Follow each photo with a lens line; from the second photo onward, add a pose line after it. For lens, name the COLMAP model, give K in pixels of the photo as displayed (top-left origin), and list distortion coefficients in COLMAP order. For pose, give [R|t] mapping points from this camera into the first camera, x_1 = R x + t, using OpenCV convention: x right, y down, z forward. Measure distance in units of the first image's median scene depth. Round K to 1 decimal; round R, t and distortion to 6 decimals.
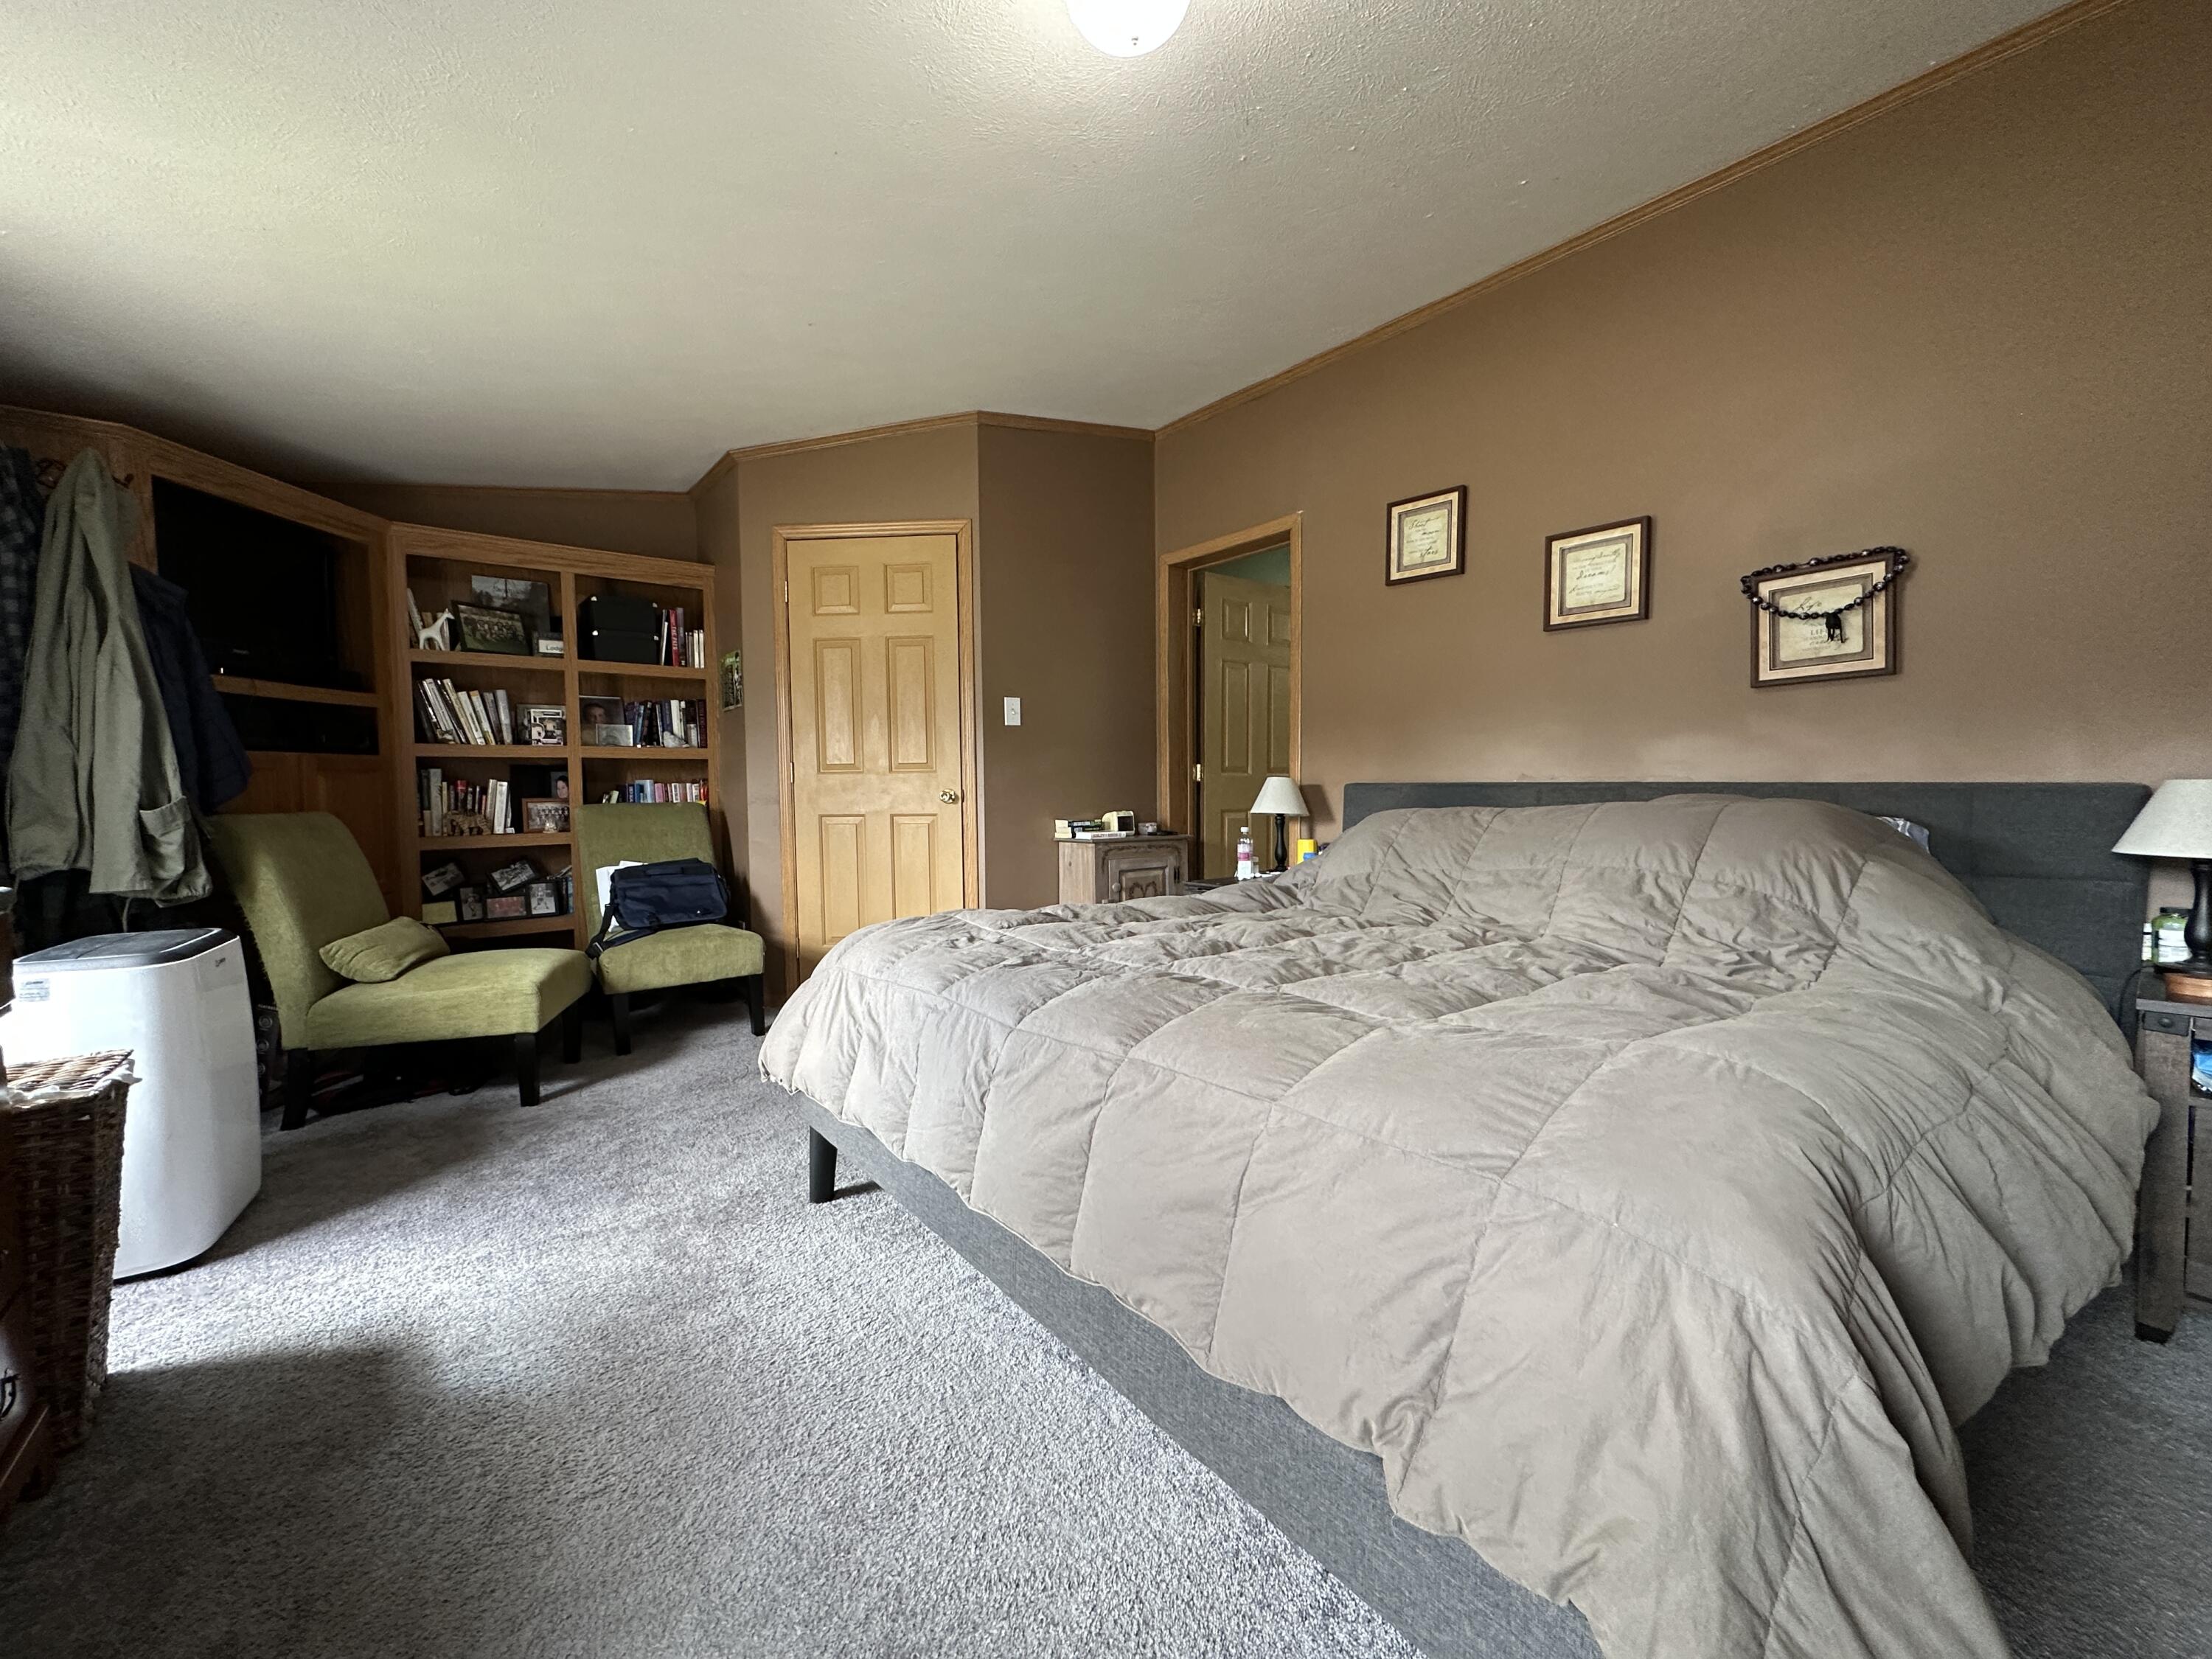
lens RADIAL K [[879.7, 0, 1107.1], [0, 879.7, 827.4], [0, 0, 1]] dist [-0.003891, 0.000696]
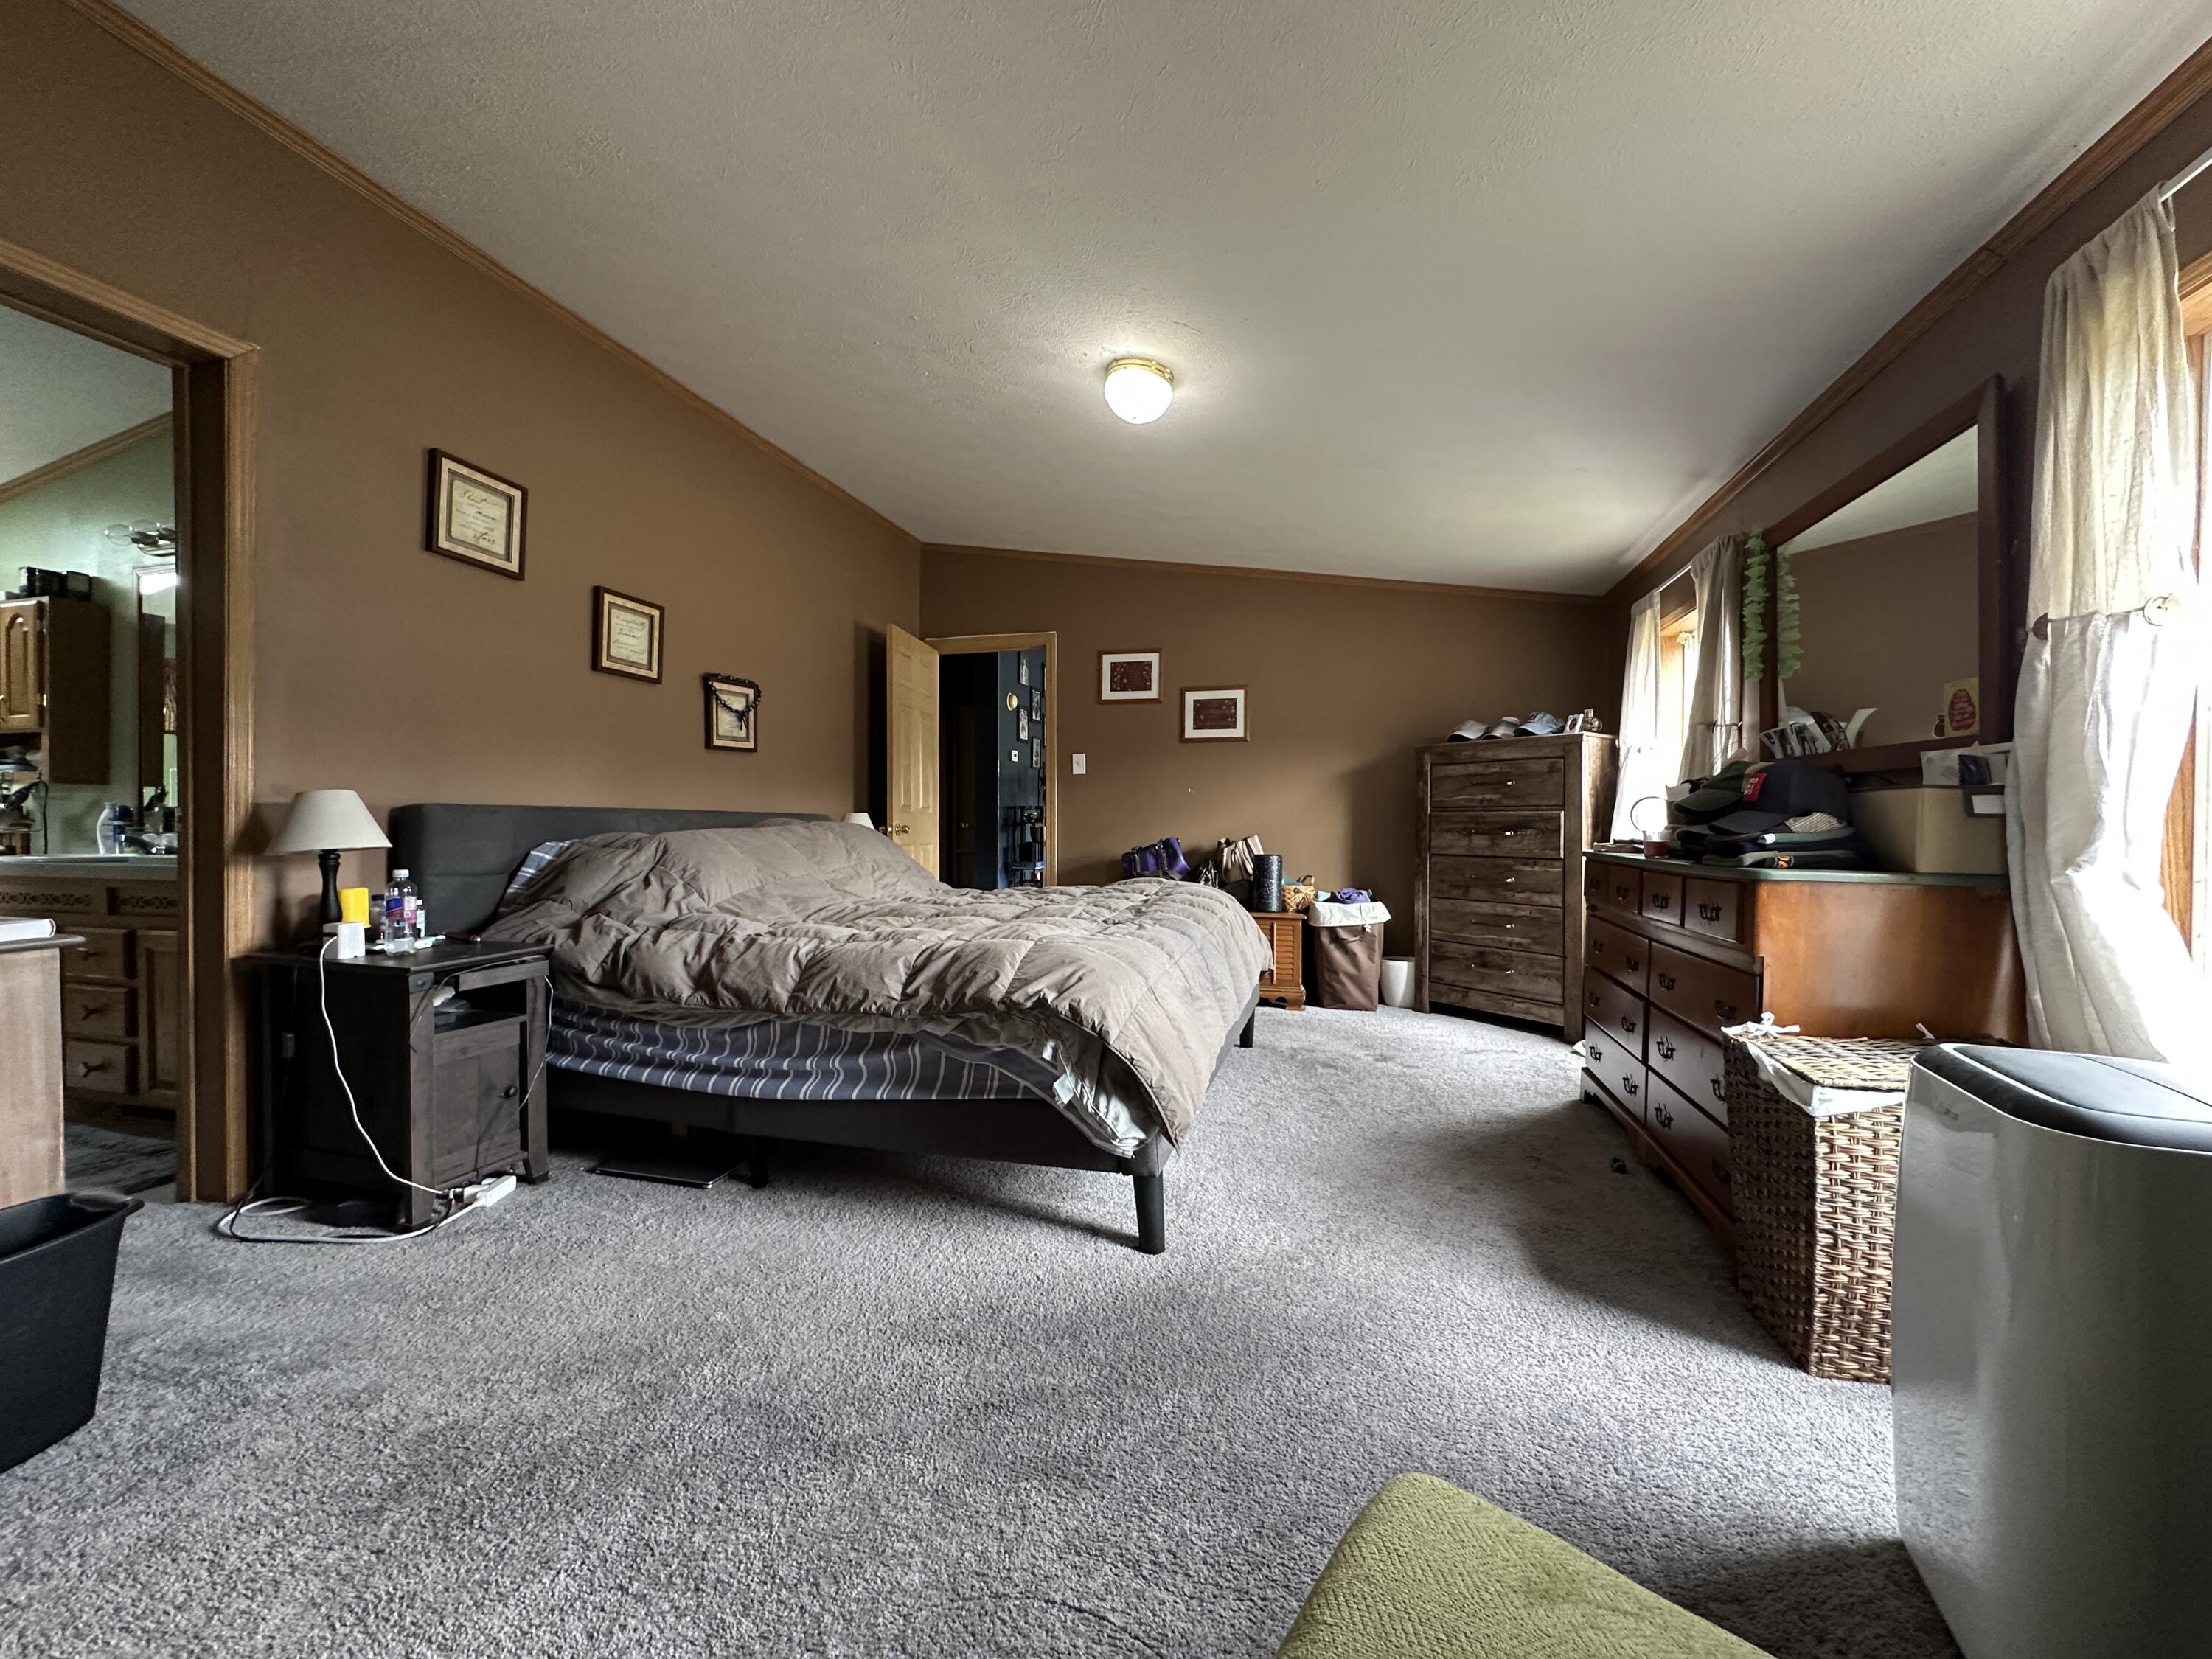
lens RADIAL K [[879.7, 0, 1107.1], [0, 879.7, 827.4], [0, 0, 1]] dist [-0.003891, 0.000696]
pose [[-0.593494, -0.002243, 0.804835, -0.889326], [0.037948, 0.998806, 0.030767, -0.044289], [-0.803943, 0.048802, -0.592700, 1.346842]]
